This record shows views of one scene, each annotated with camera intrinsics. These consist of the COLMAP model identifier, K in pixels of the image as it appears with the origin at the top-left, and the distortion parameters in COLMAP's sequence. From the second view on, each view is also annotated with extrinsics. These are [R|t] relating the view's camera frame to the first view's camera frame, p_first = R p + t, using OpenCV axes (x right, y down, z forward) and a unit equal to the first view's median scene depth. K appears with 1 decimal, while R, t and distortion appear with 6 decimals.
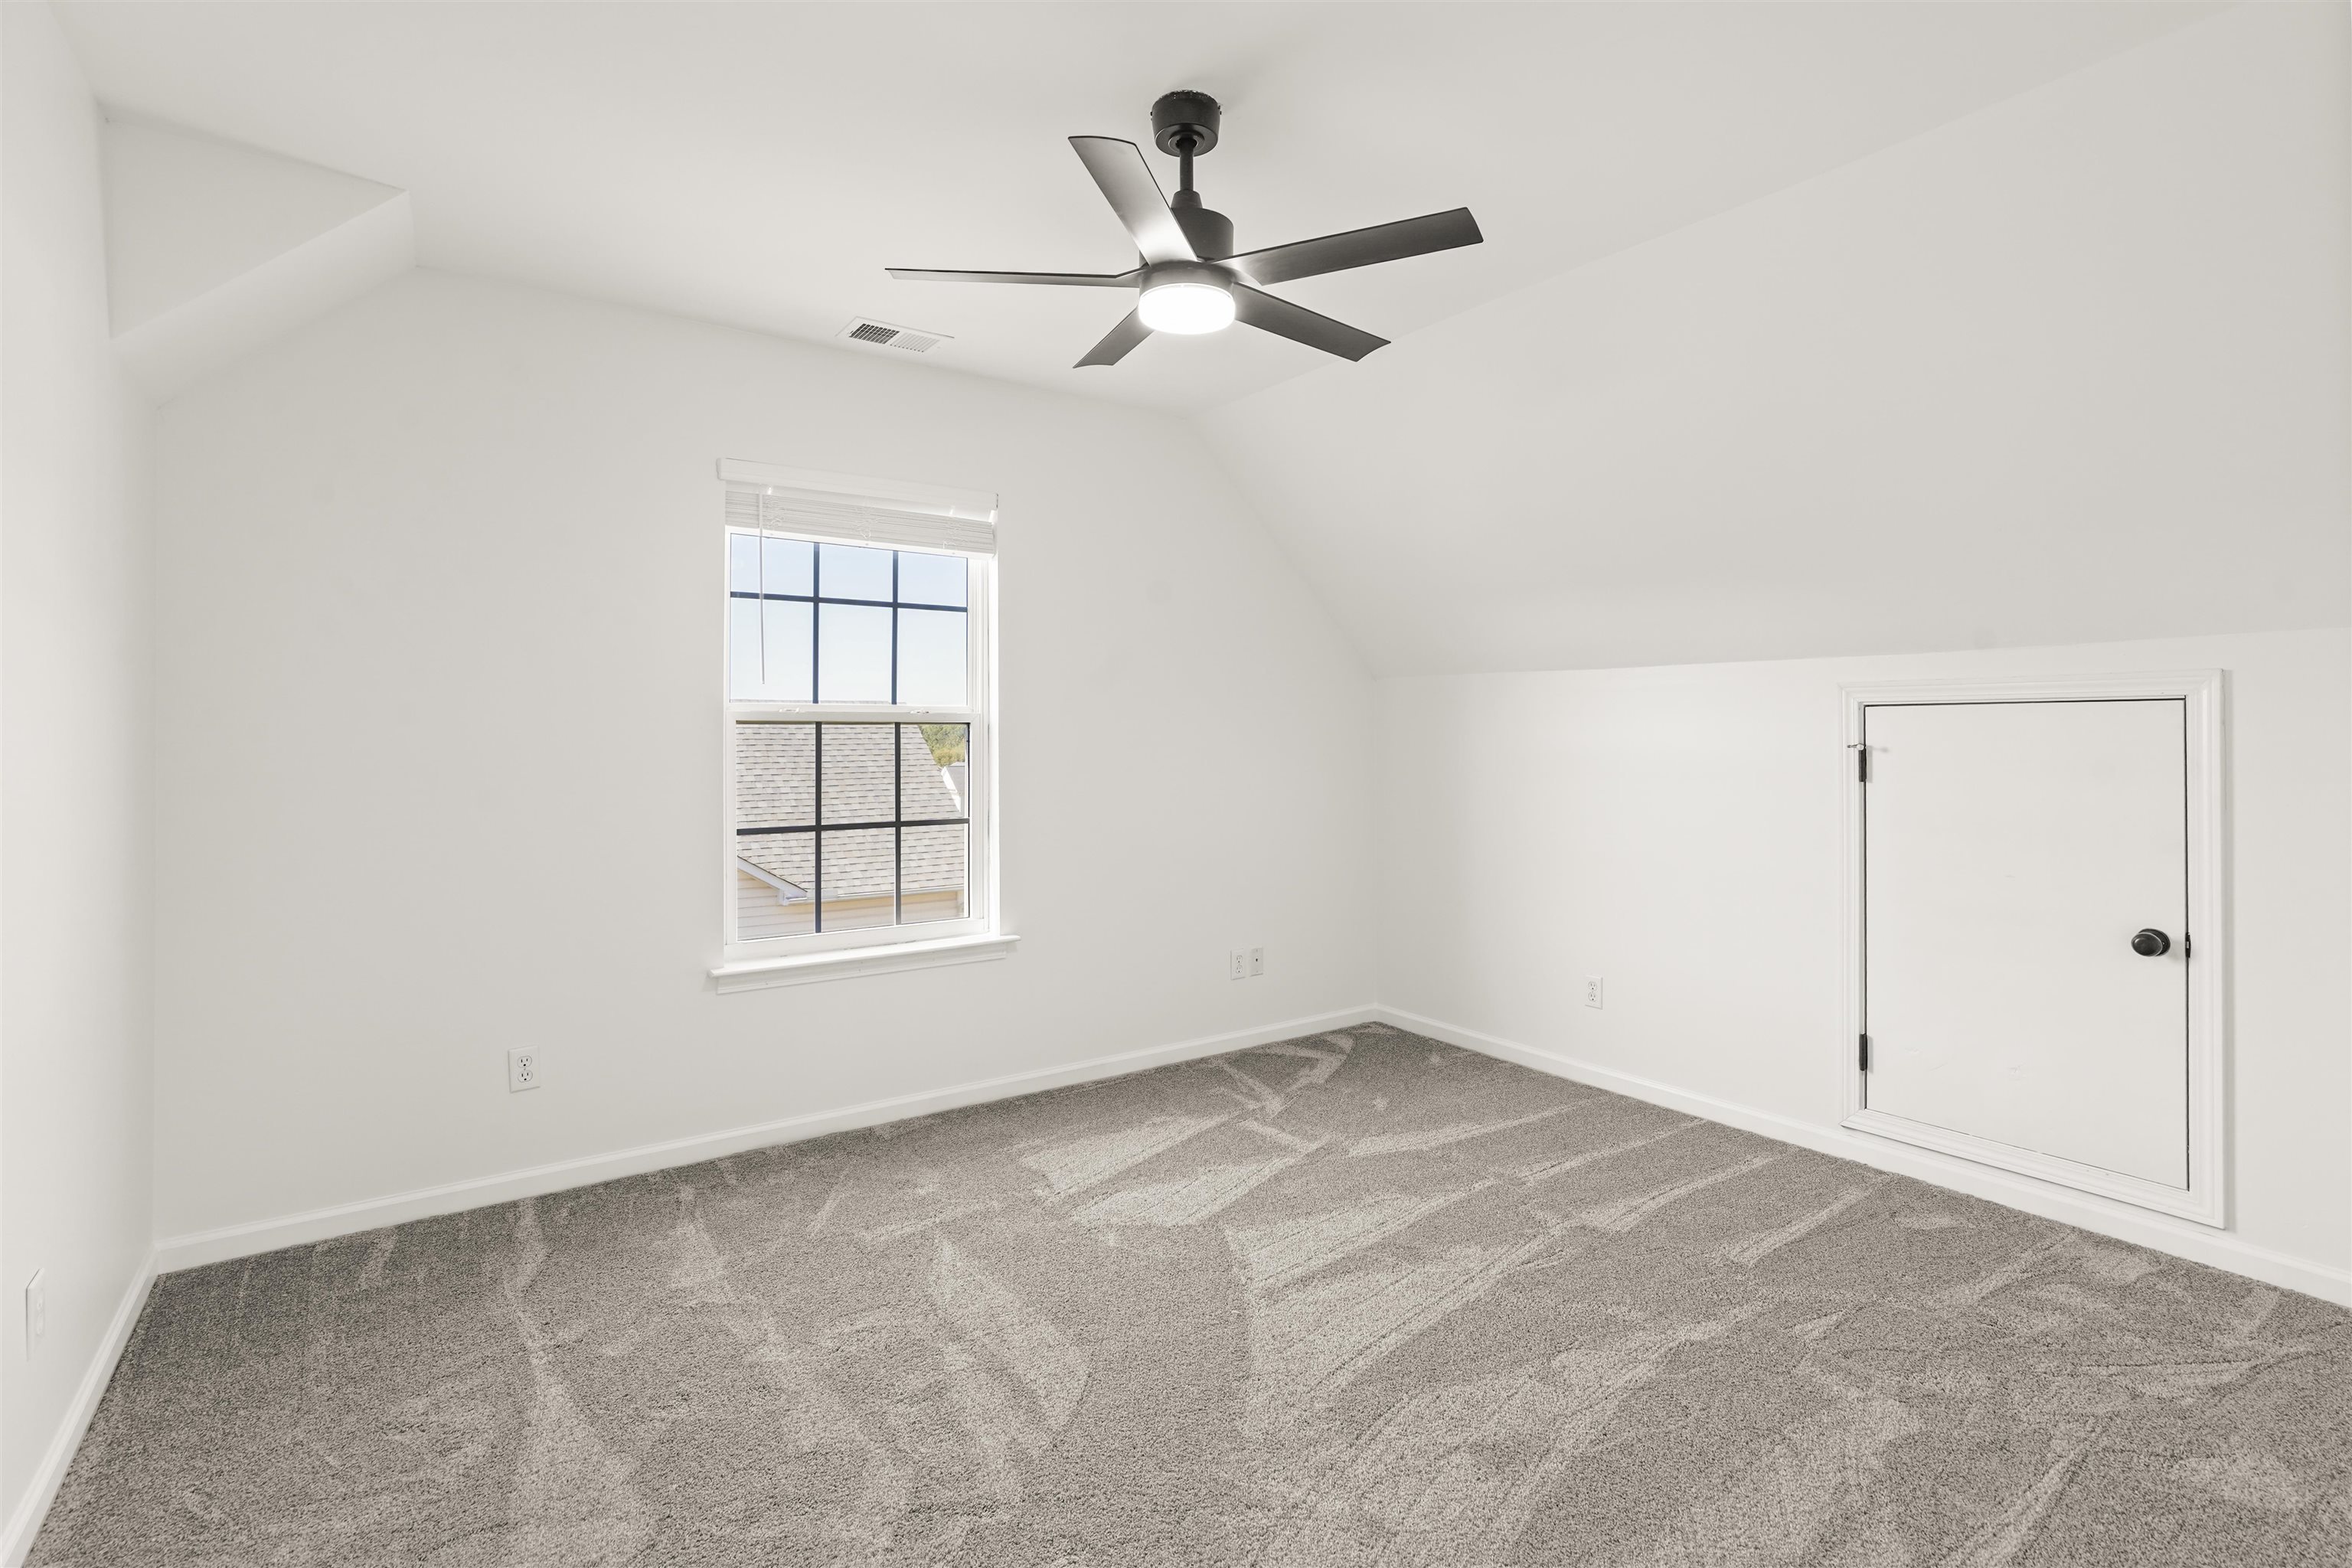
lens RADIAL K [[1091.9, 0, 1172.3], [0, 1091.9, 739.4], [0, 0, 1]] dist [0.000242, 0.000386]
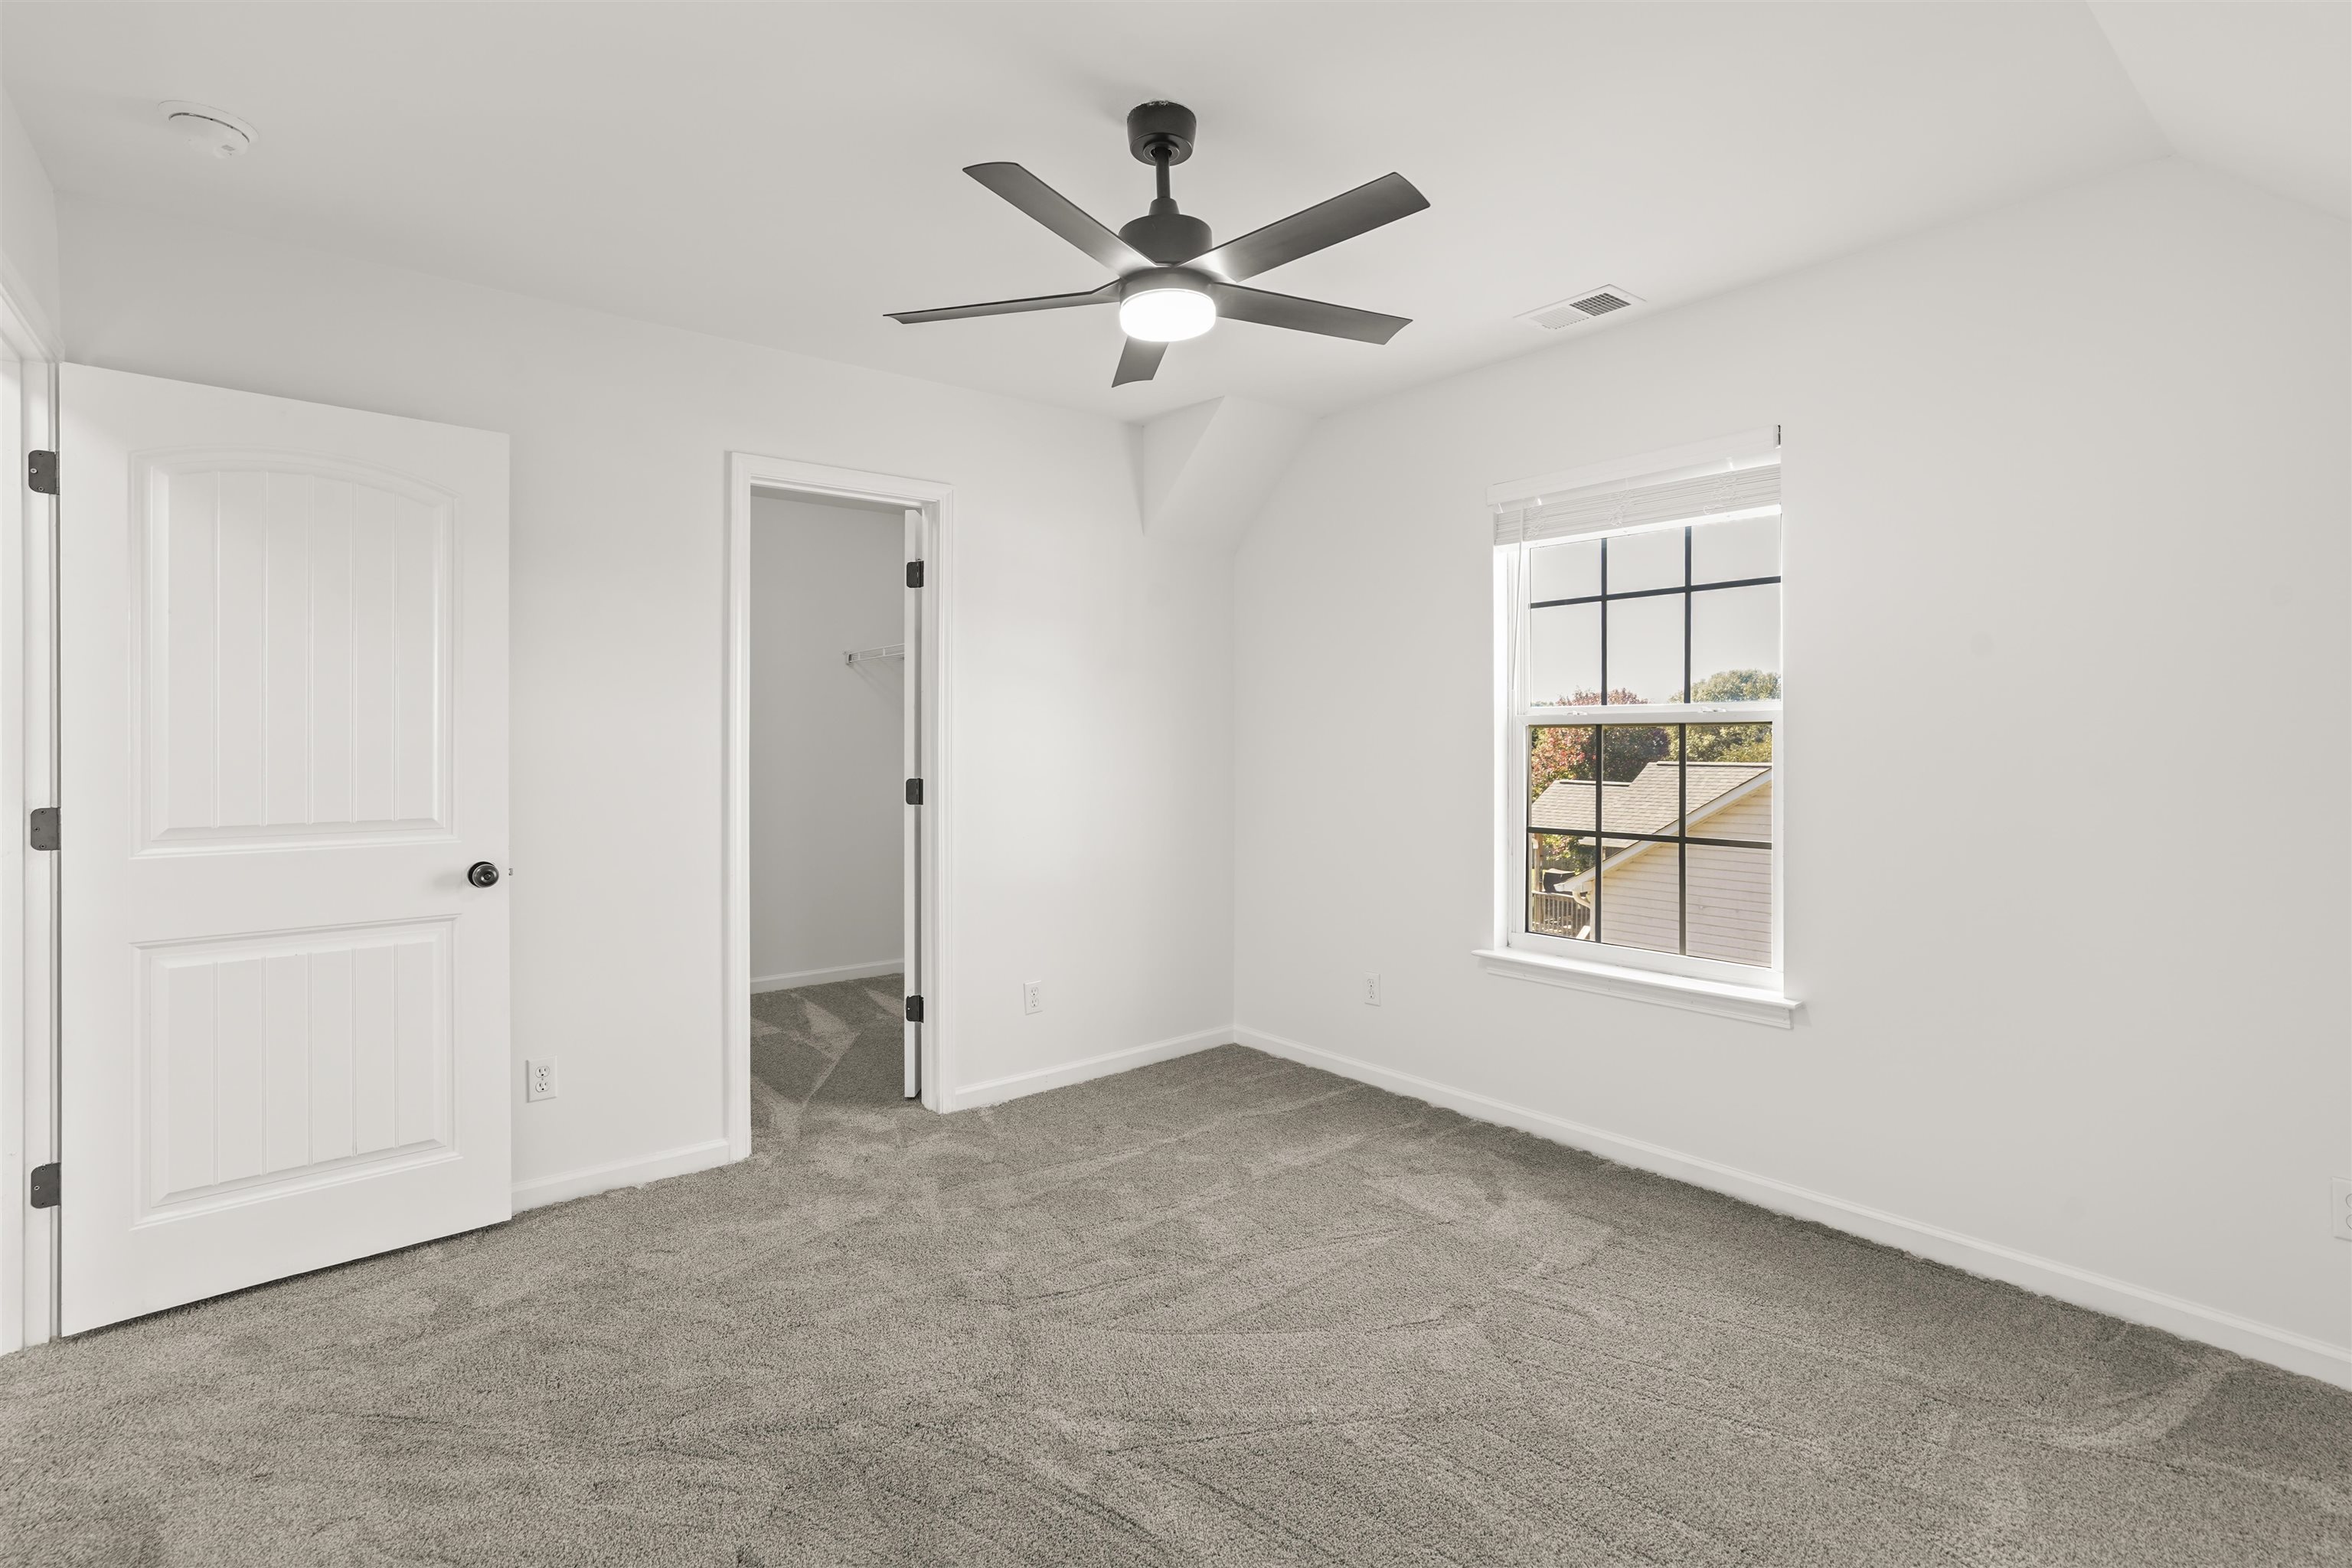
lens RADIAL K [[1091.9, 0, 1172.3], [0, 1091.9, 739.4], [0, 0, 1]] dist [0.000242, 0.000386]
pose [[0.098098, 0.004741, -0.995165, 0.645975], [-0.000819, 0.999989, 0.004683, -0.007463], [0.995176, 0.000356, 0.098101, 0.569638]]
